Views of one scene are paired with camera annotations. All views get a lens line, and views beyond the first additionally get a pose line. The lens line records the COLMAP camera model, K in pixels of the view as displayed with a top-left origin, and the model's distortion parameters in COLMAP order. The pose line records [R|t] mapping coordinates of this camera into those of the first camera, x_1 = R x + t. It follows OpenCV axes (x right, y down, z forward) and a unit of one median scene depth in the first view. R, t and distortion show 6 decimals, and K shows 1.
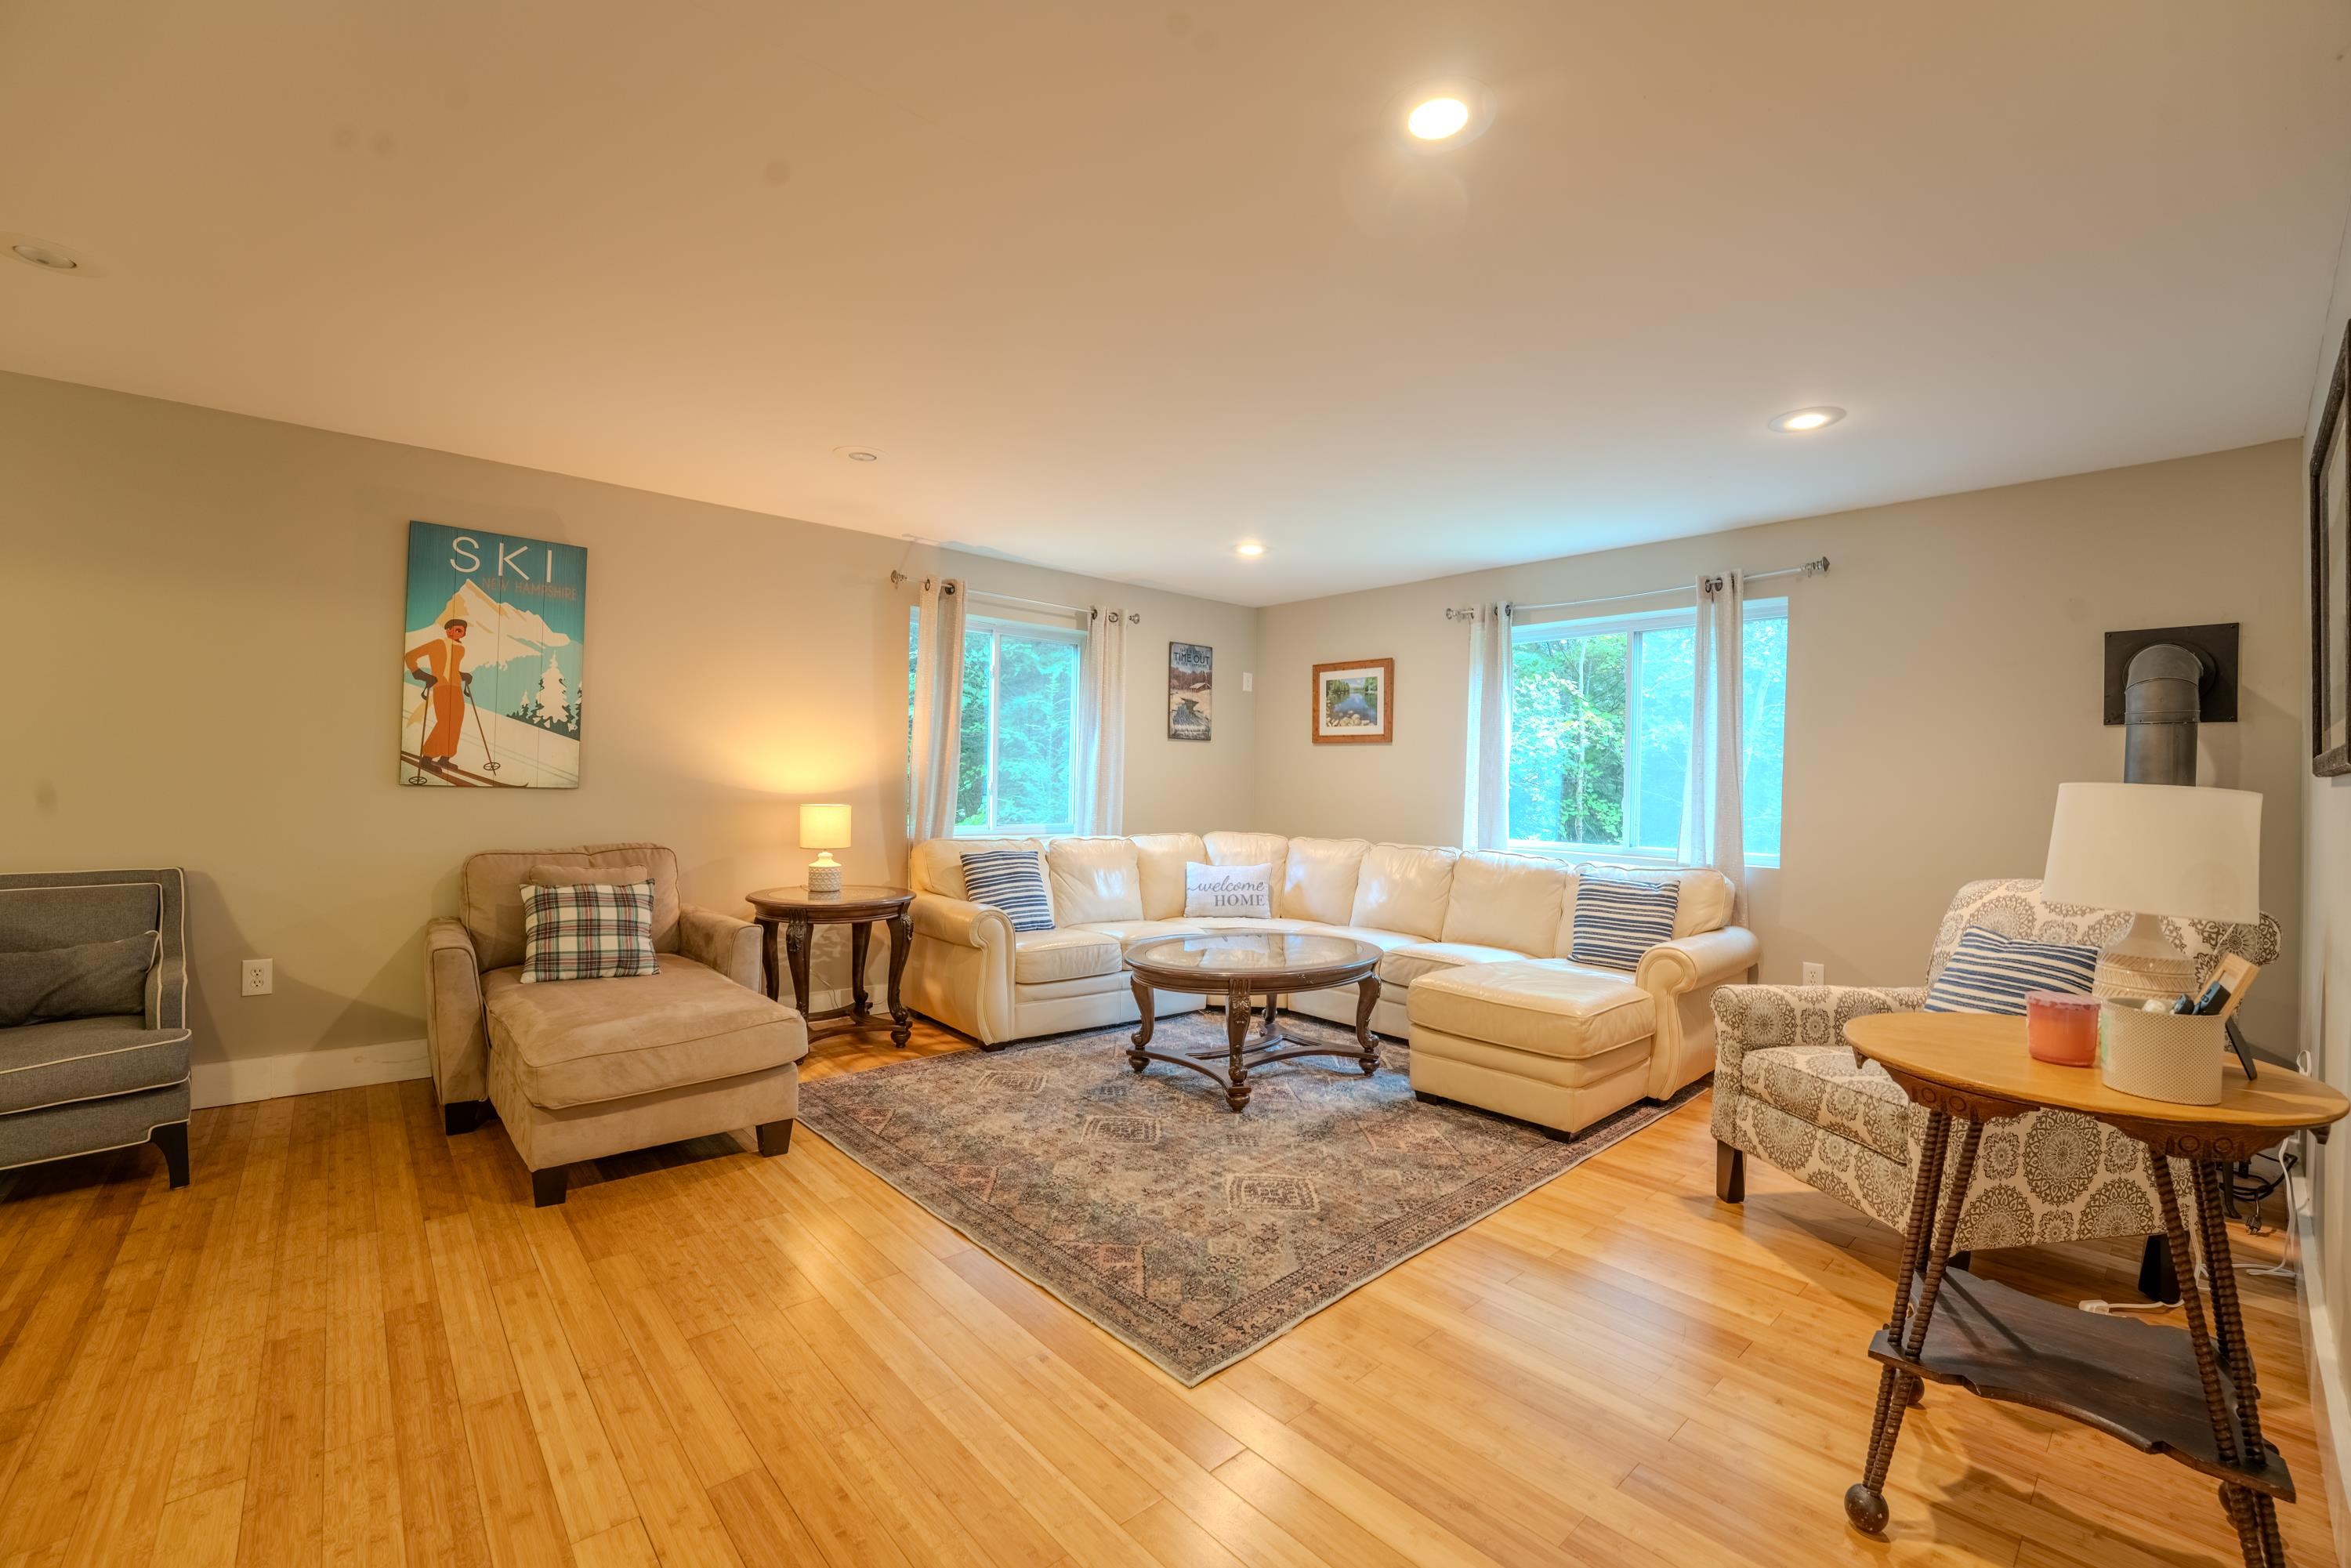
lens RADIAL K [[959.7, 0, 1178.2], [0, 959.7, 787.2], [0, 0, 1]] dist [-0.028298, 0.003867]
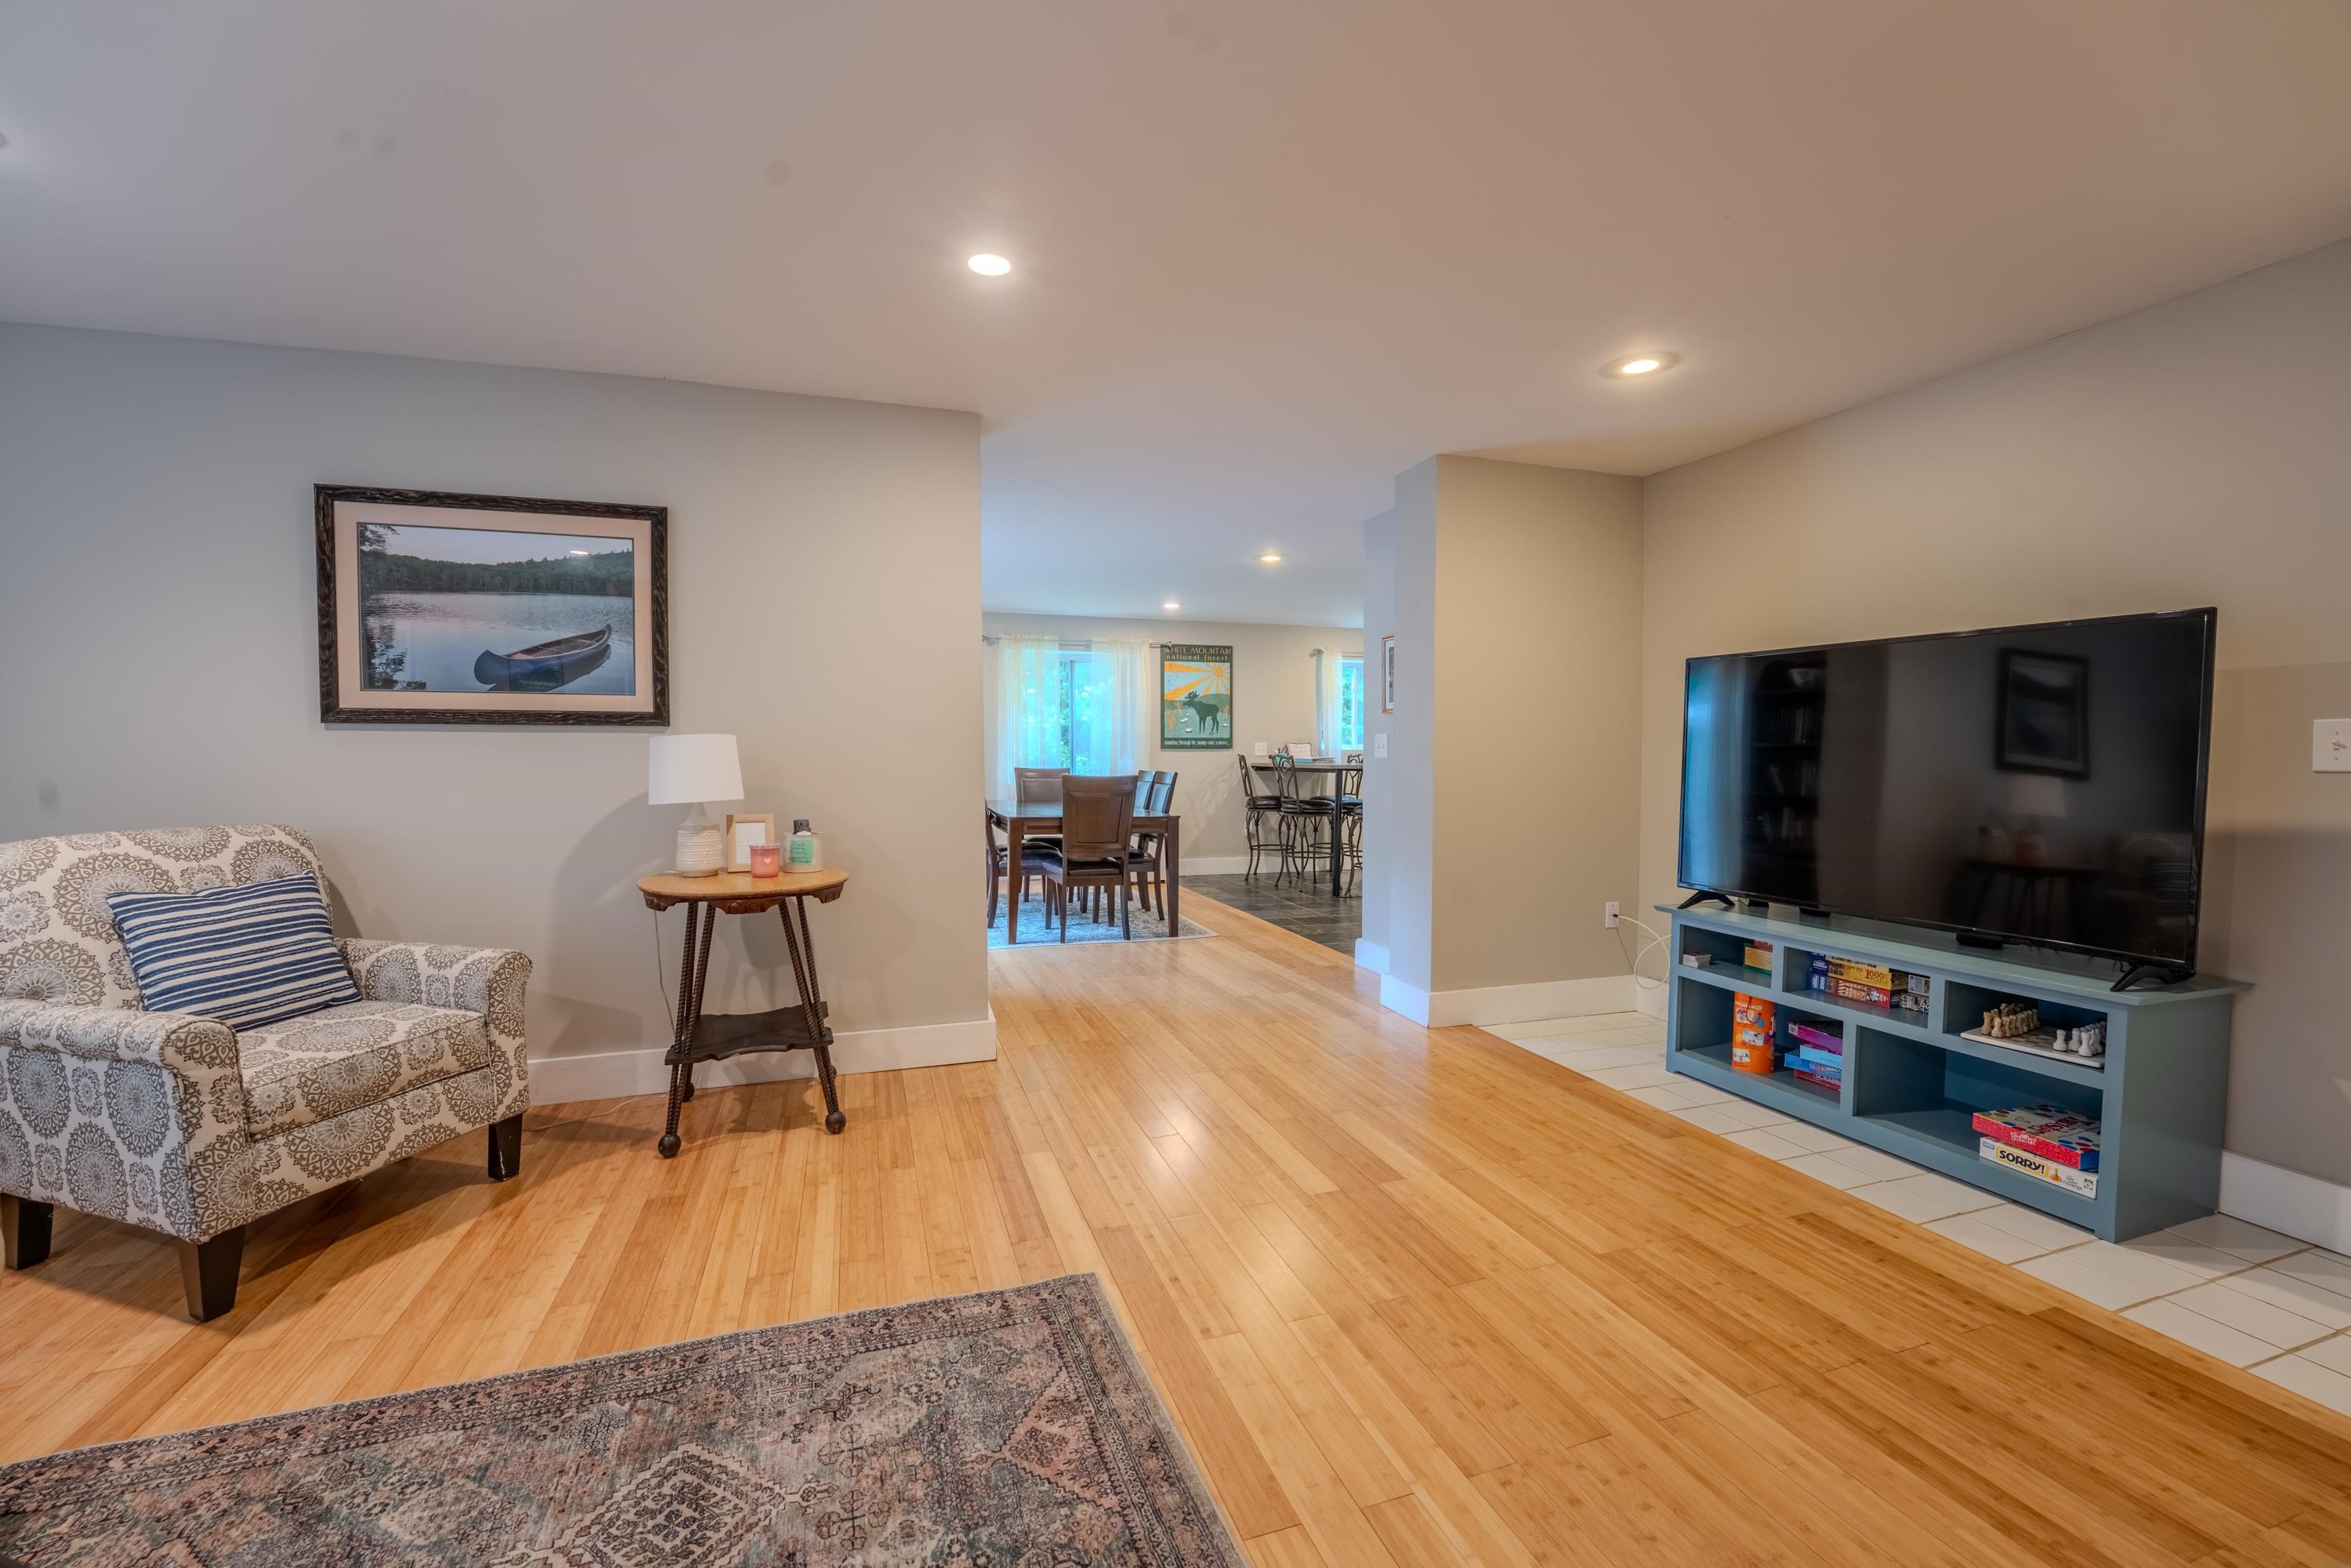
lens RADIAL K [[959.7, 0, 1173.6], [0, 959.7, 780.1], [0, 0, 1]] dist [-0.028298, 0.003867]
pose [[-0.917159, -0.033654, 0.397097, -0.262580], [-0.017686, 0.998883, 0.043806, -0.005200], [-0.398128, 0.033154, -0.916730, 1.033404]]
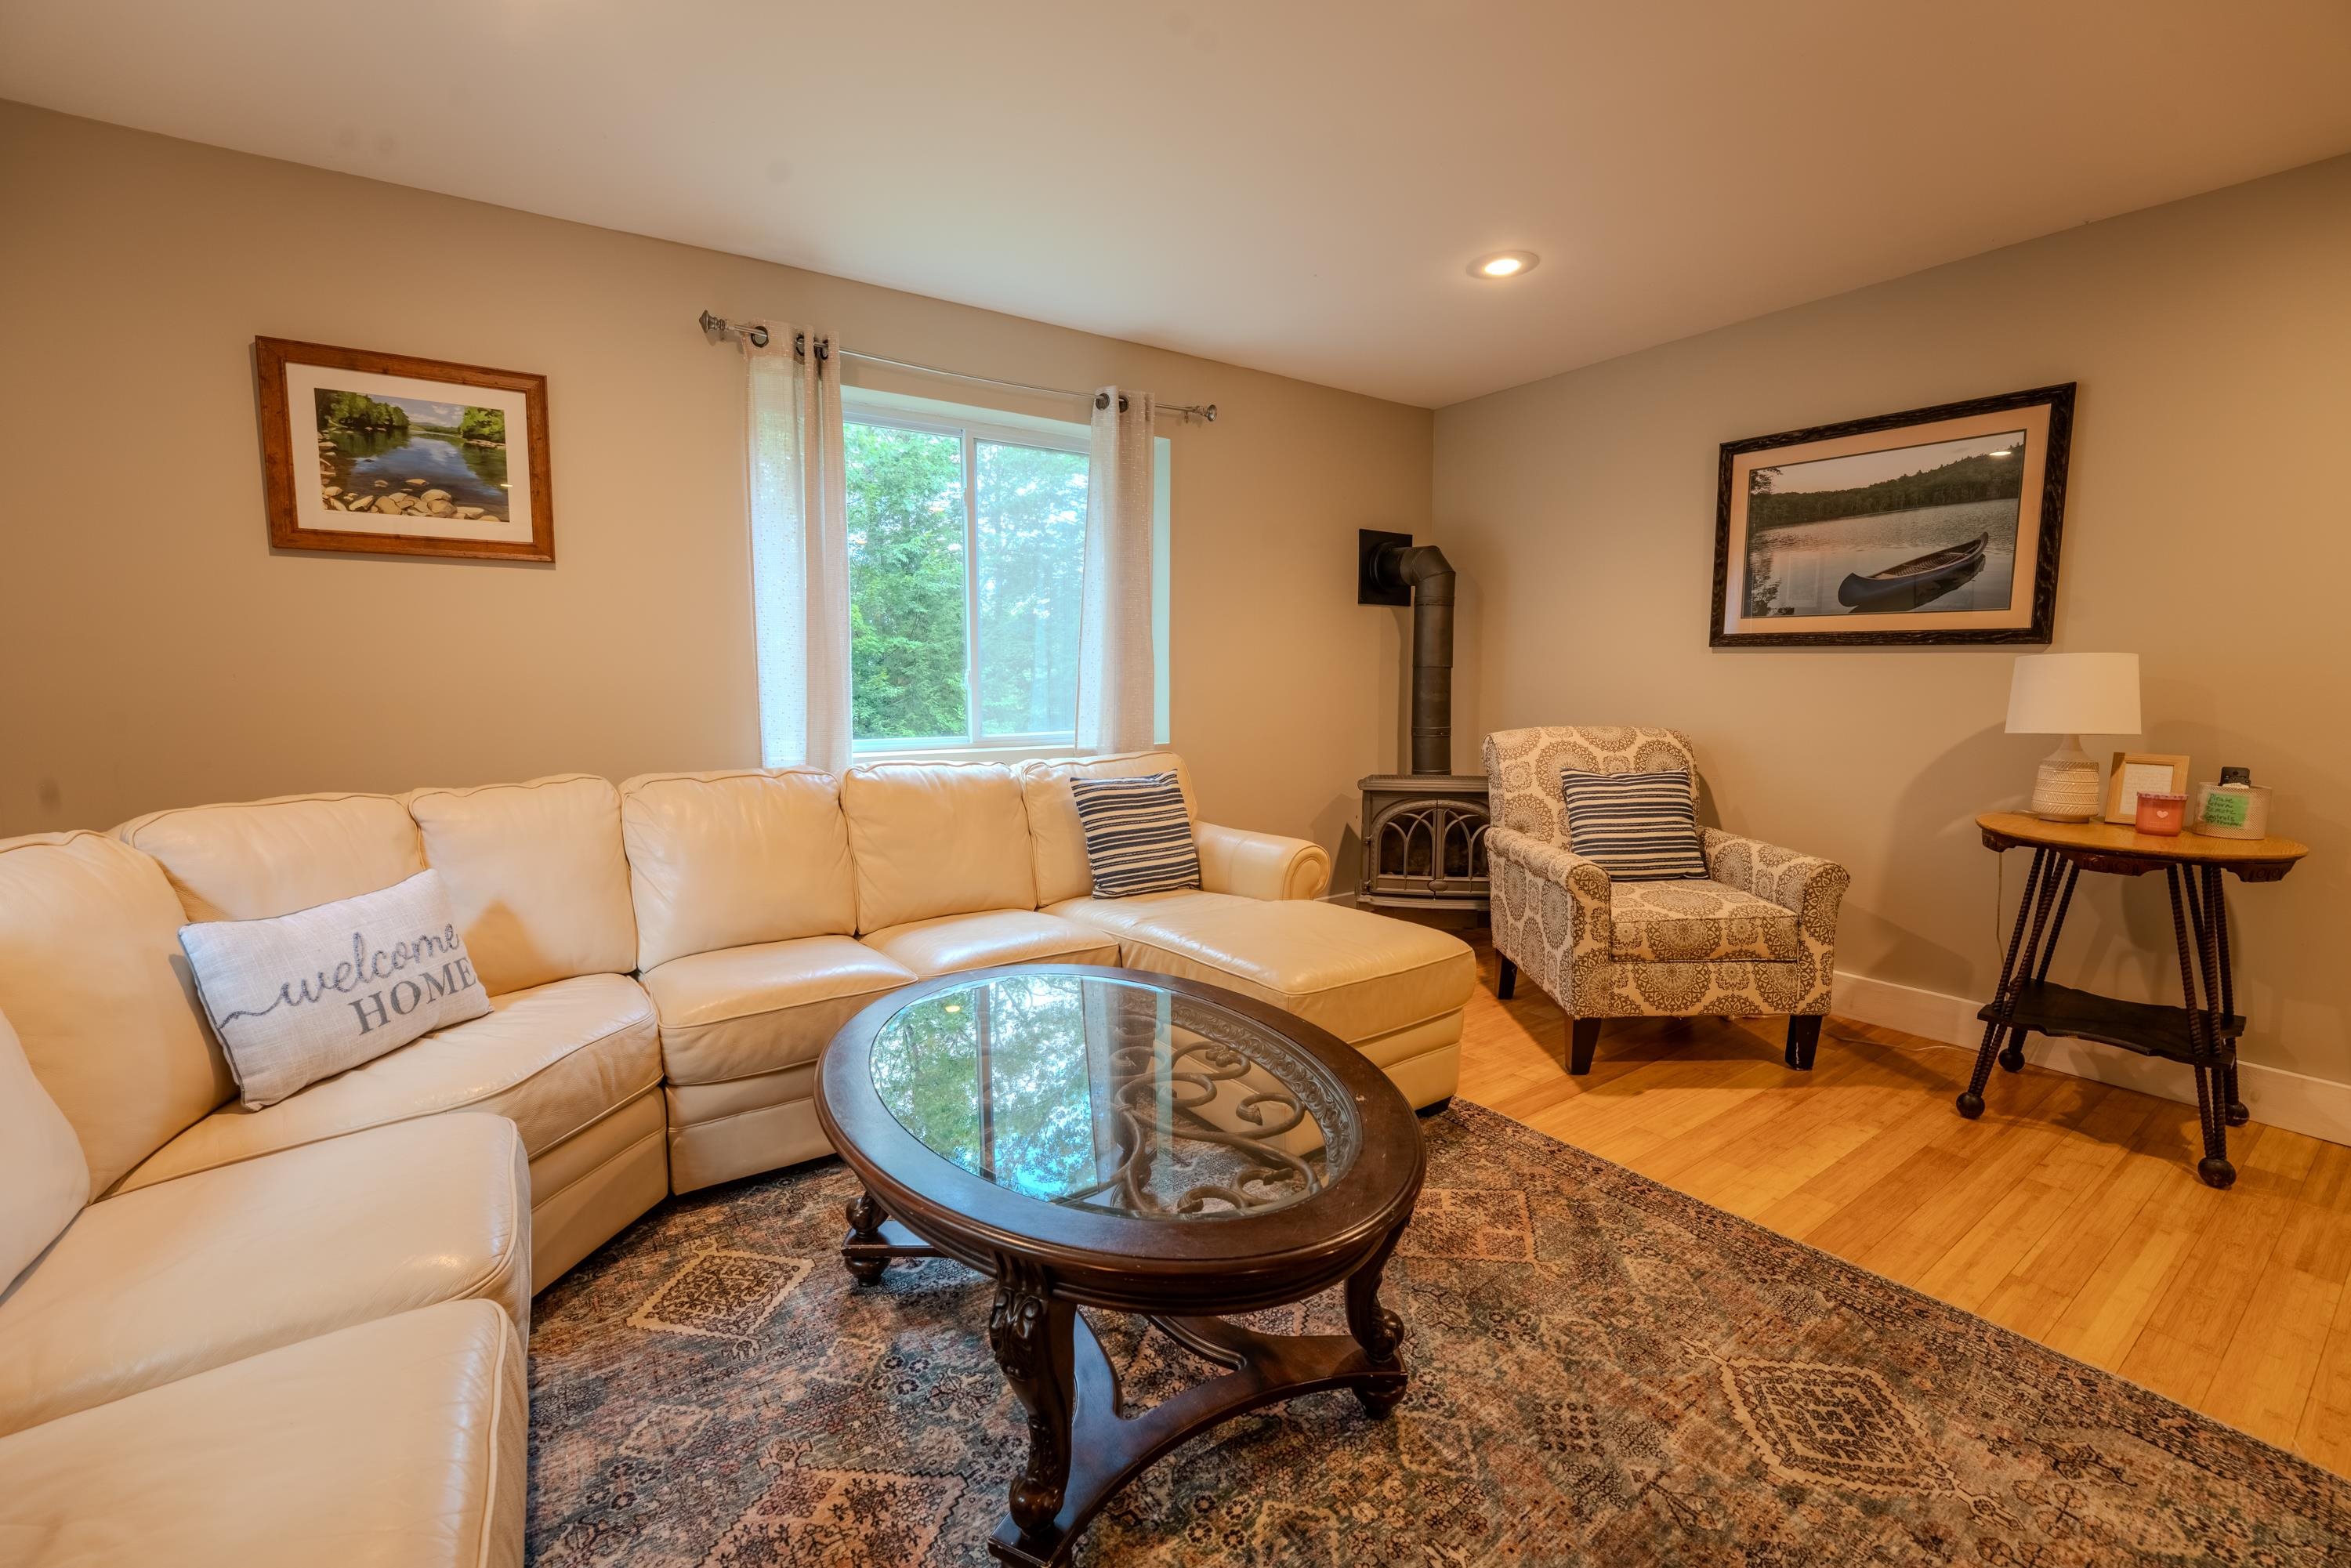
lens RADIAL K [[959.7, 0, 1167.1], [0, 959.7, 778.6], [0, 0, 1]] dist [-0.028298, 0.003867]
pose [[0.137905, -0.132036, 0.981605, -0.325382], [0.003938, 0.991140, 0.132766, -0.003939], [-0.990438, -0.014444, 0.137203, 1.000466]]
